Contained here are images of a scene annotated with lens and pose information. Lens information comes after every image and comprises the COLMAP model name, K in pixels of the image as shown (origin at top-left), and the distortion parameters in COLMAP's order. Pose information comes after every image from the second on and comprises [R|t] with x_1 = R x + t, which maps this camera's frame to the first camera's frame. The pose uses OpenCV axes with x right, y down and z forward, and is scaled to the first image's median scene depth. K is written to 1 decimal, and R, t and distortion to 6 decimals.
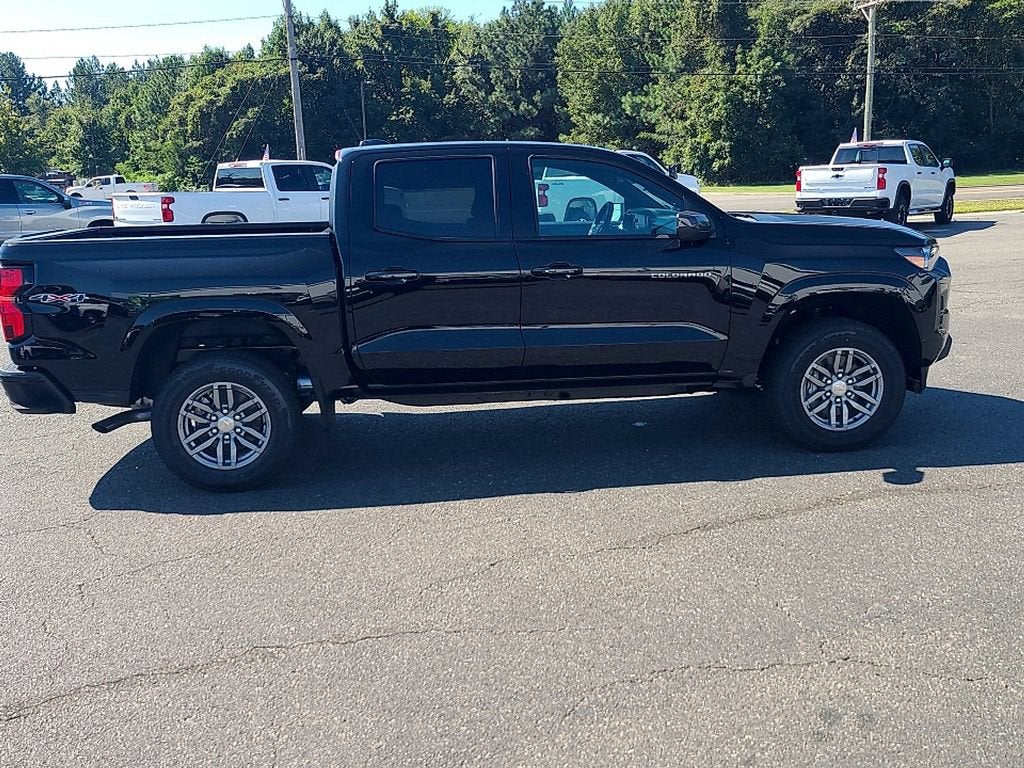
lens RADIAL K [[1022.0, 0, 515.3], [0, 1022.0, 382.8], [0, 0, 1]] dist [0.036291, 0.000000]
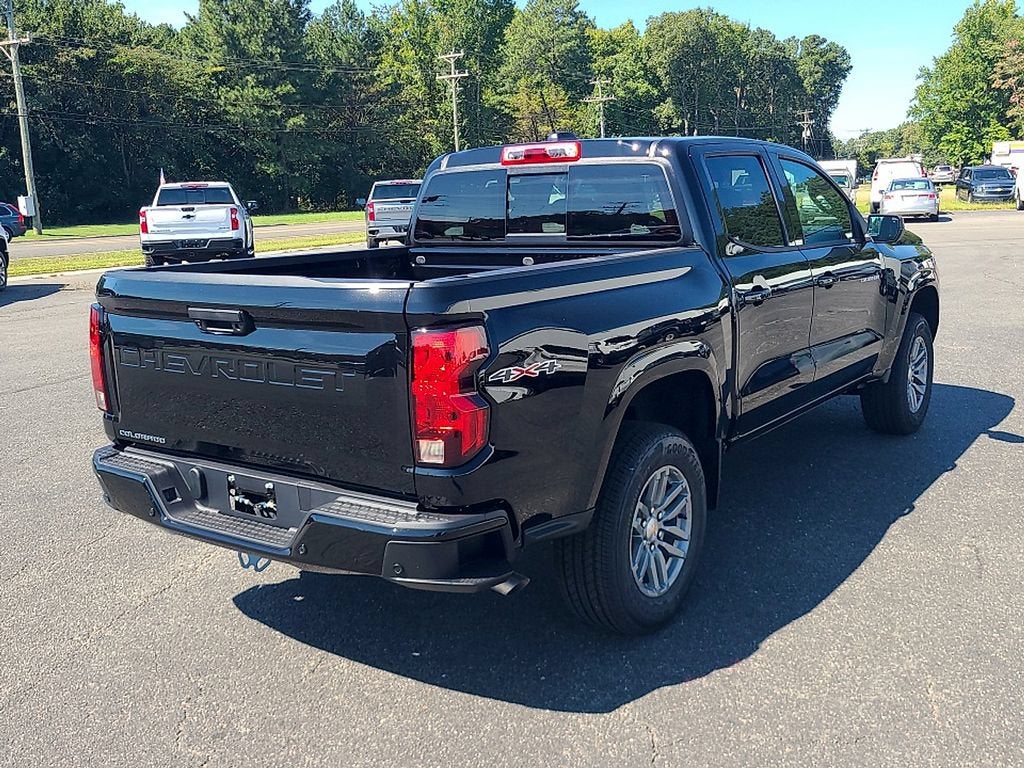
lens RADIAL K [[1022.0, 0, 506.5], [0, 1022.0, 380.7], [0, 0, 1]] dist [0.036291, 0.000000]
pose [[0.658501, -0.125441, 0.742052, -0.221398], [0.163143, 0.986358, 0.021965, -0.023242], [-0.734684, 0.106597, 0.669983, 0.158349]]
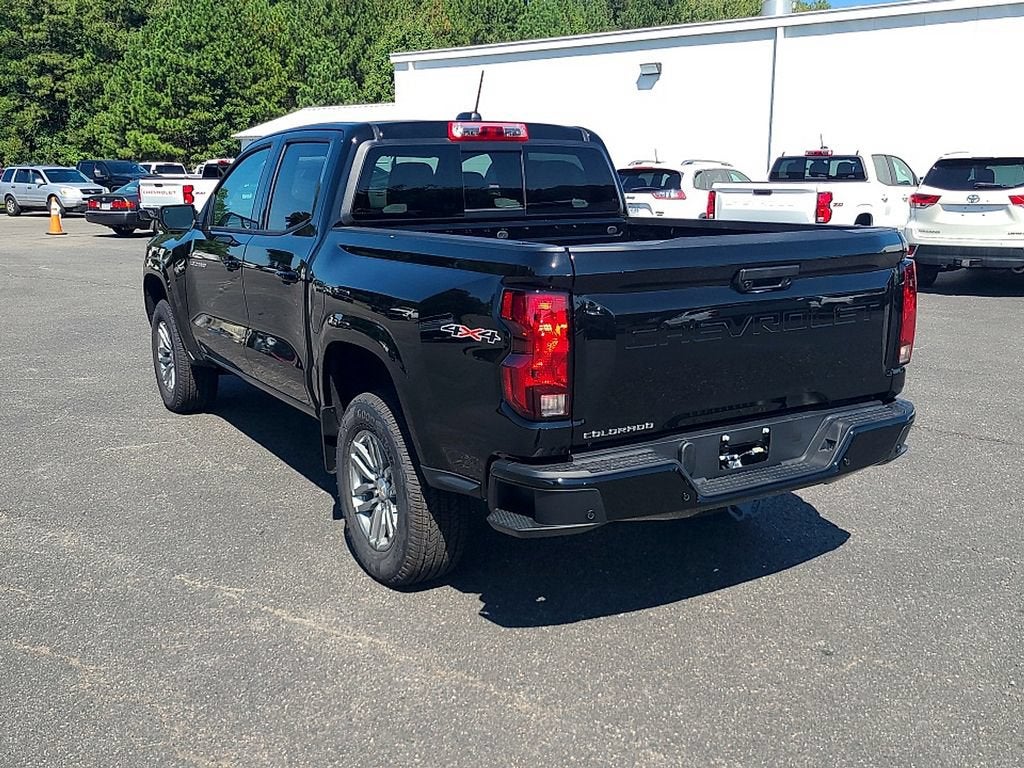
lens RADIAL K [[1022.0, 0, 522.7], [0, 1022.0, 391.5], [0, 0, 1]] dist [0.036291, 0.000000]
pose [[-0.447035, -0.151883, 0.881528, -0.261863], [0.199260, 0.943810, 0.263662, -0.069446], [-0.872041, 0.293519, -0.391652, 0.395955]]
